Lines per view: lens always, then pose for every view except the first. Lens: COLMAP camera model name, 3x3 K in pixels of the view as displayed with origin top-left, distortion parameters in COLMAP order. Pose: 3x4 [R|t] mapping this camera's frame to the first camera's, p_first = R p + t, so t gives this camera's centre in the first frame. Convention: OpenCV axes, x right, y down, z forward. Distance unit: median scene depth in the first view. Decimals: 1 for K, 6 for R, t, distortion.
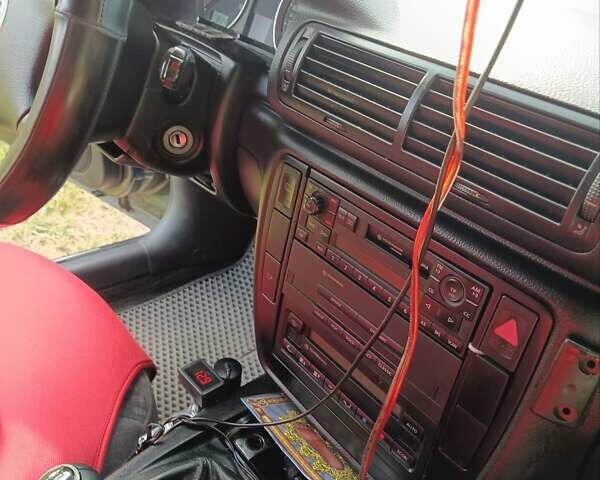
lens RADIAL K [[554.3, 0, 300.0], [0, 554.3, 240.0], [0, 0, 1]] dist [-0.004919, -0.006994]
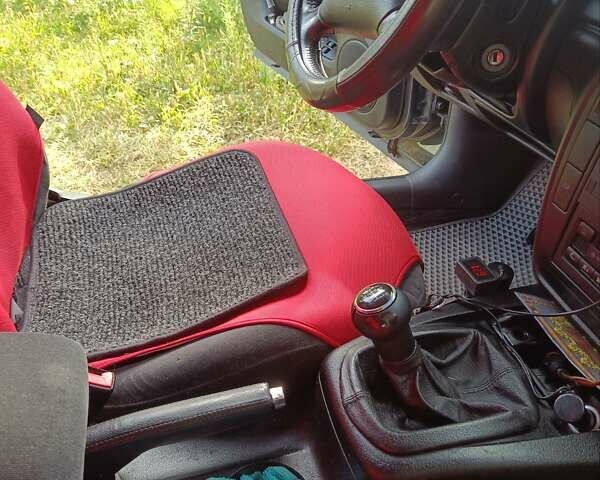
lens RADIAL K [[538.5, 0, 300.0], [0, 538.5, 240.0], [0, 0, 1]] dist [0.004944, -0.000785]
pose [[0.903063, 0.184947, -0.387648, -0.088048], [-0.168271, 0.982740, 0.076864, 0.158727], [0.395173, -0.004183, 0.918597, -0.141625]]
